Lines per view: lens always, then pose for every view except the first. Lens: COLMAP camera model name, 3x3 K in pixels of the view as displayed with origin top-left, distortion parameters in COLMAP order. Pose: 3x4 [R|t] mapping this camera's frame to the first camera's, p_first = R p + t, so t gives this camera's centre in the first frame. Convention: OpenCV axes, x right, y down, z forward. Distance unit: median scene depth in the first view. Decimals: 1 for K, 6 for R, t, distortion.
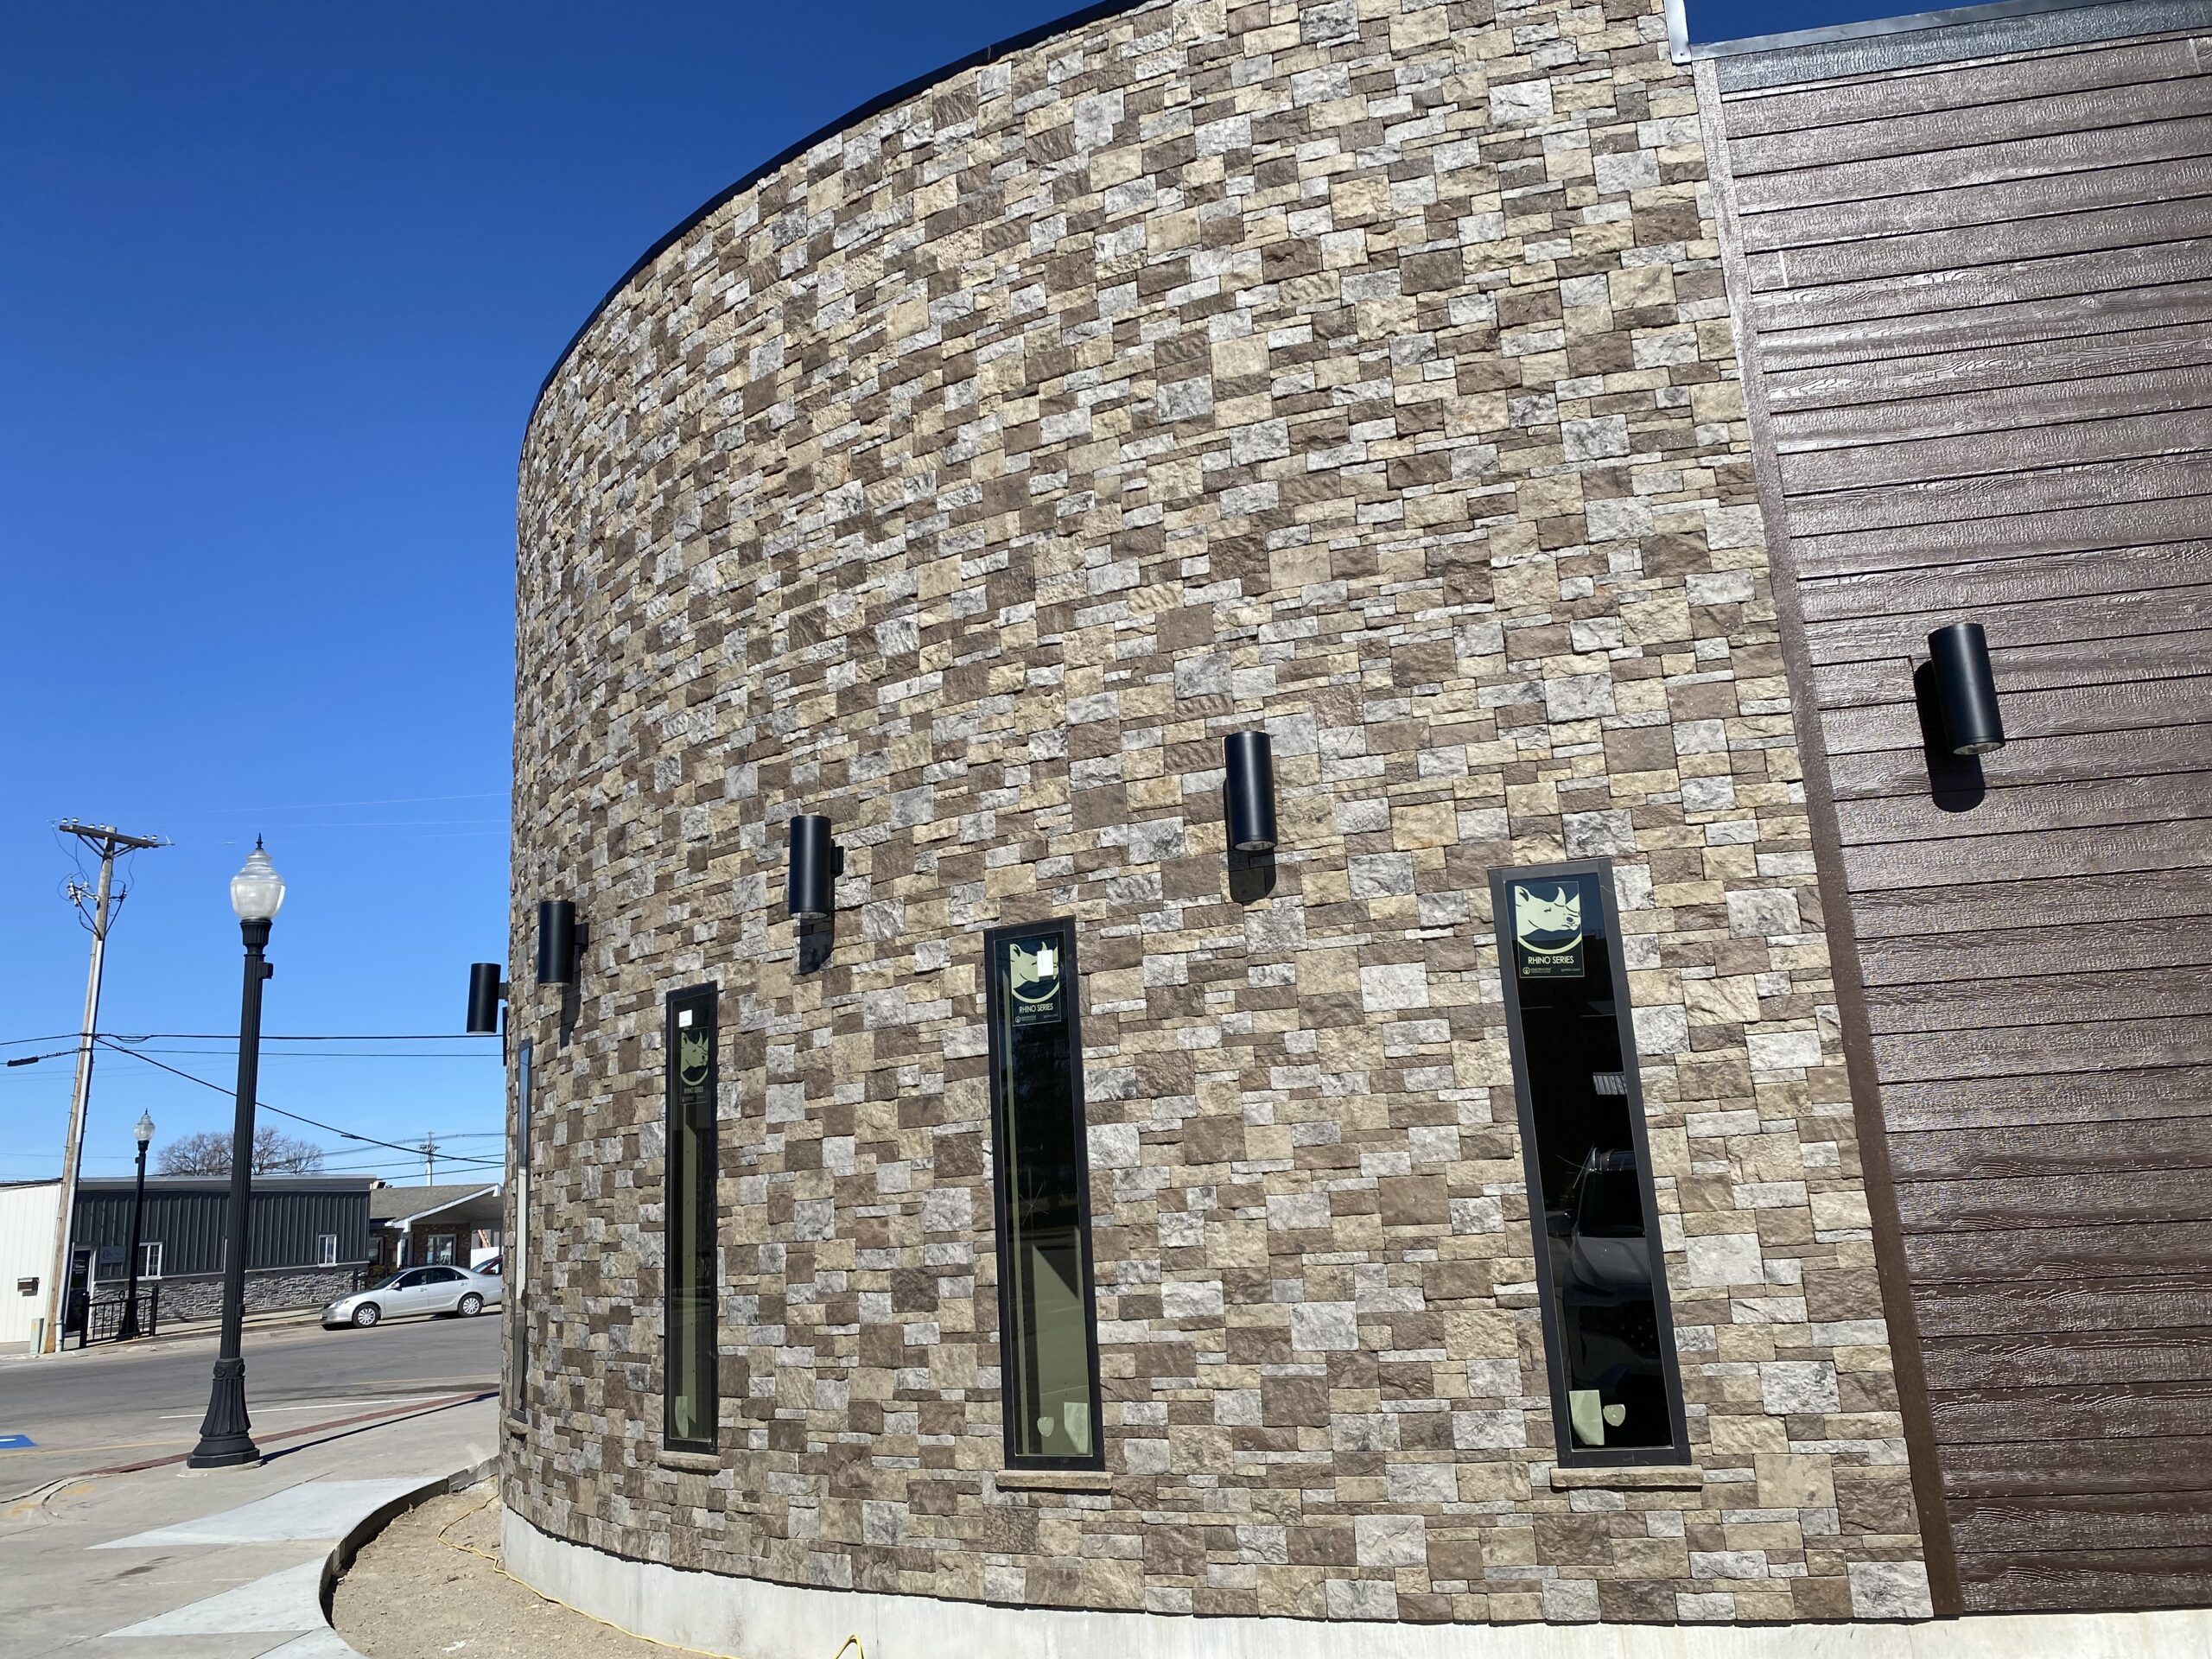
lens RADIAL K [[1691.3, 0, 1098.6], [0, 1691.3, 808.6], [0, 0, 1]] dist [0.037014, -0.003016]
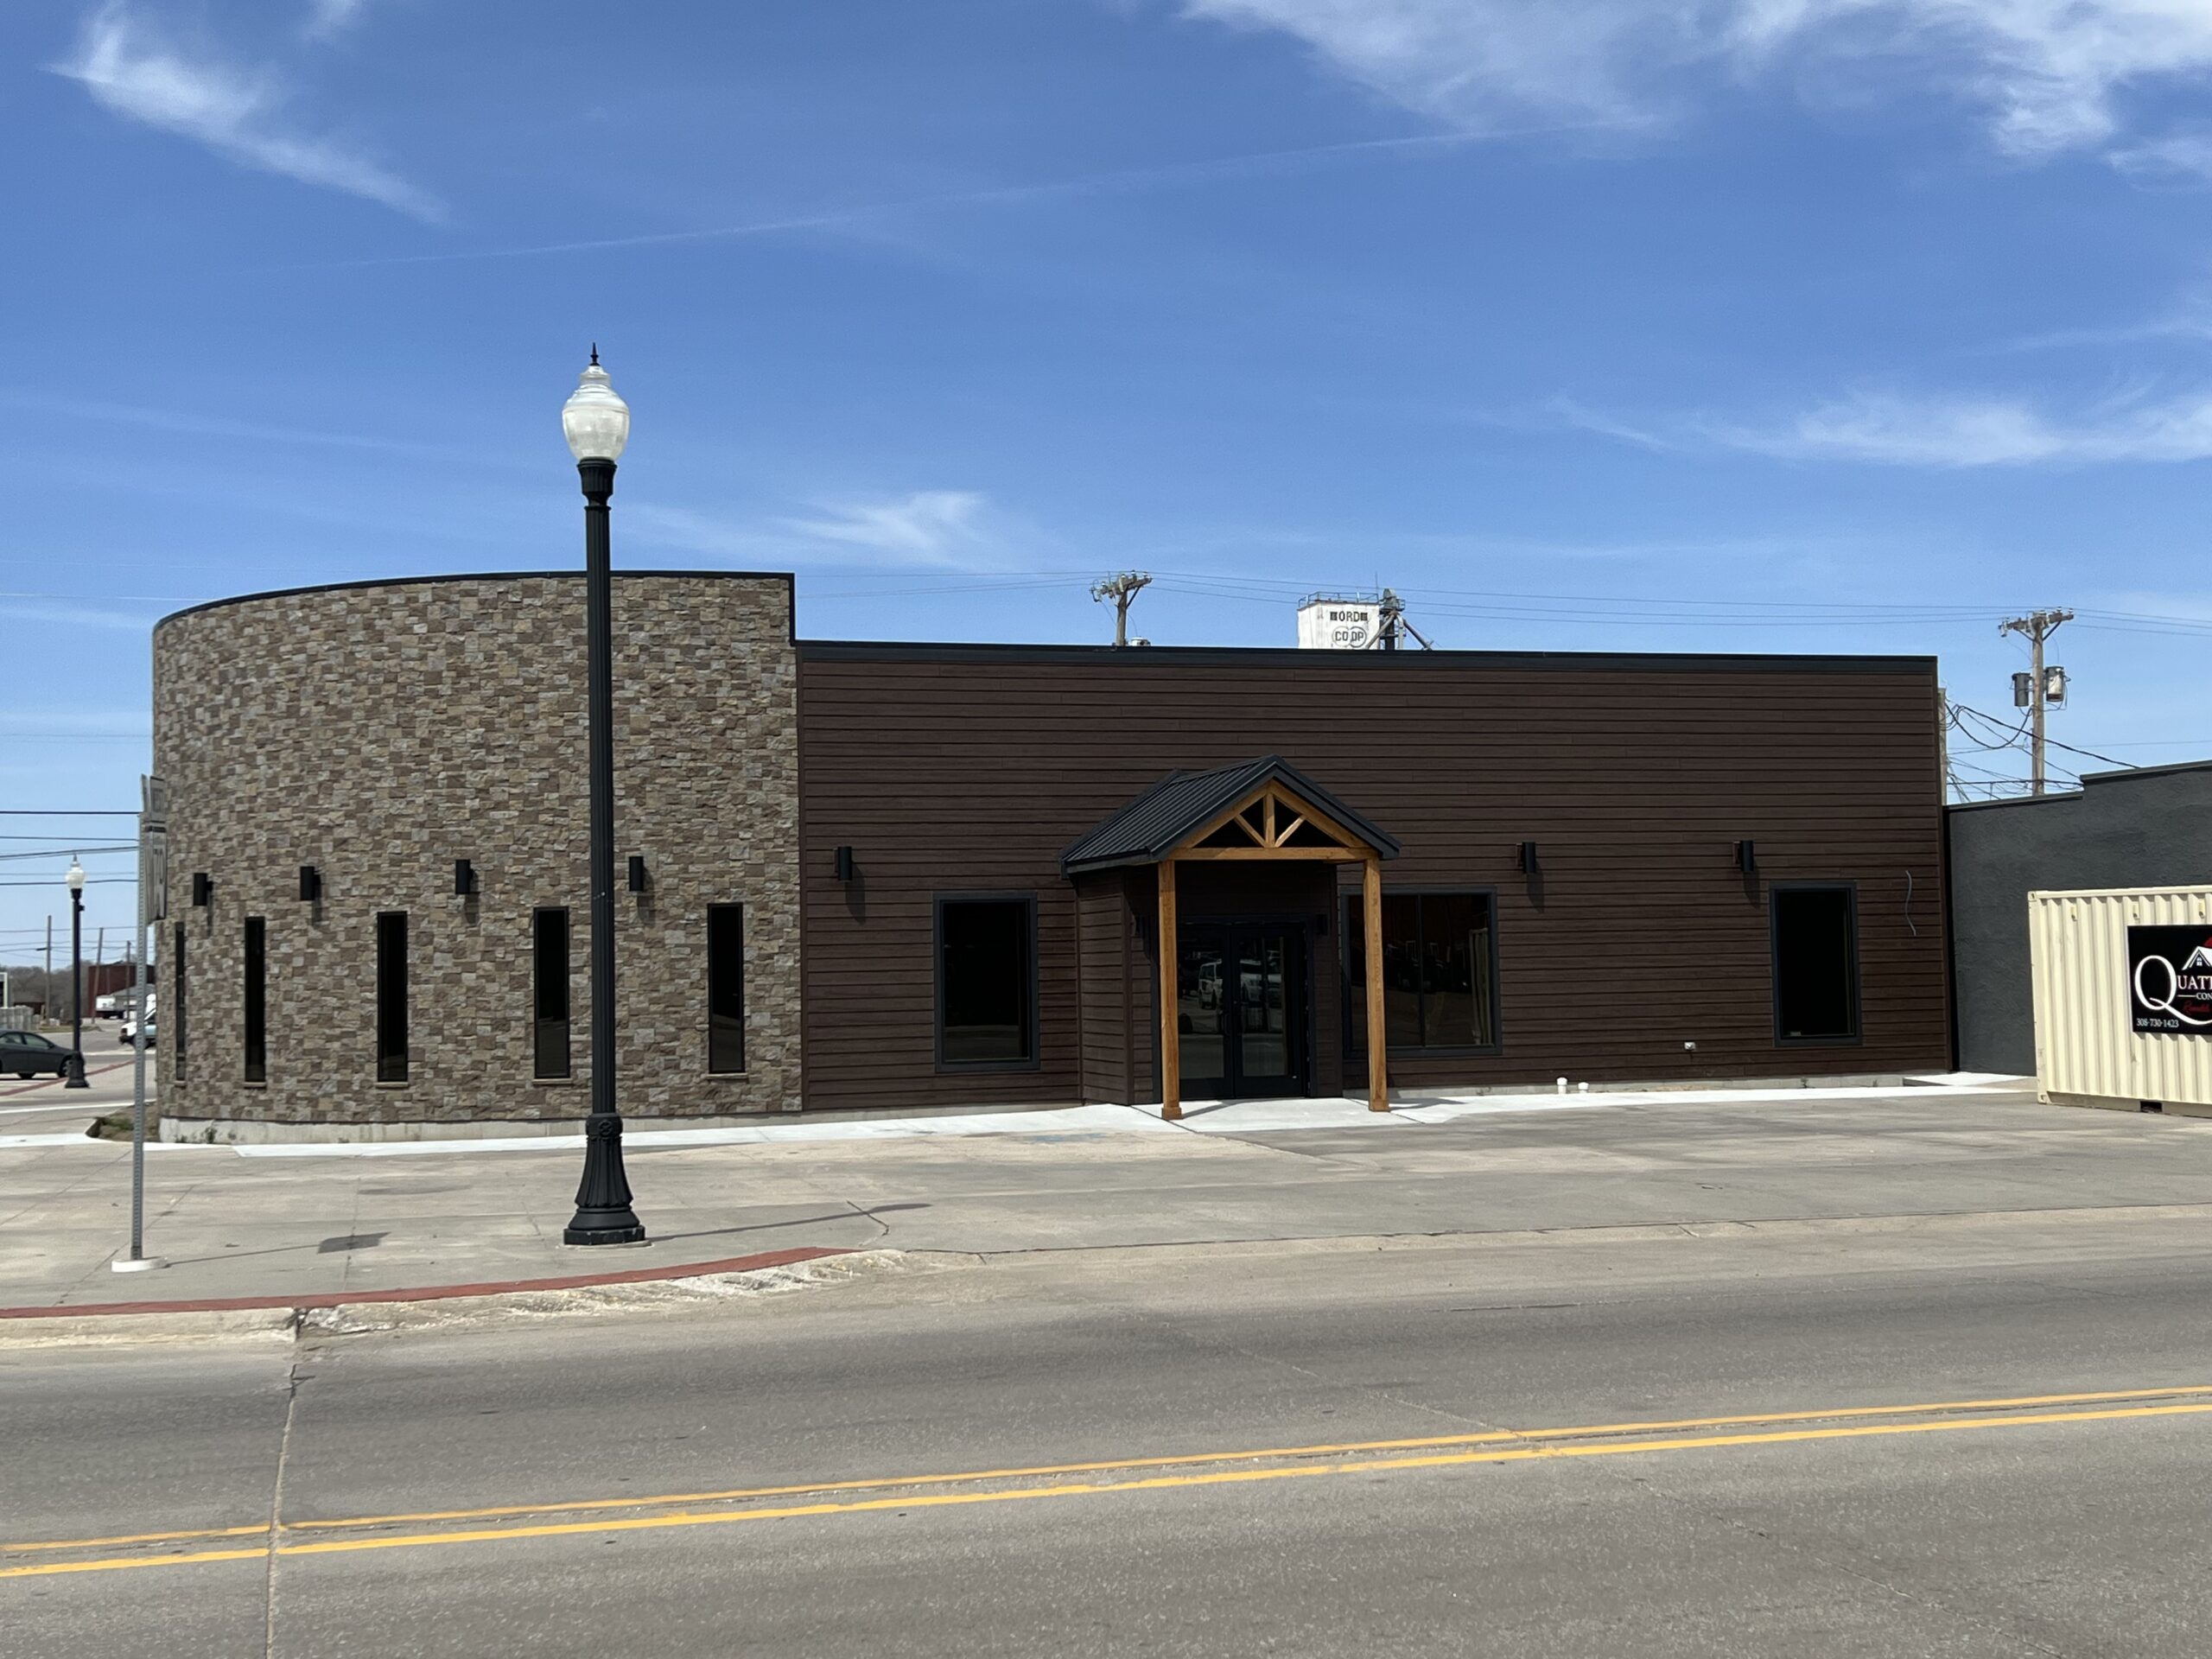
lens RADIAL K [[2575.5, 0, 1111.7], [0, 2575.5, 824.5], [0, 0, 1]] dist [0.166431, 0.000000]
pose [[0.909722, 0.058384, 0.411092, -1.021093], [-0.124648, 0.982800, 0.136261, -0.811323], [-0.396066, -0.175201, 0.901352, -3.450982]]
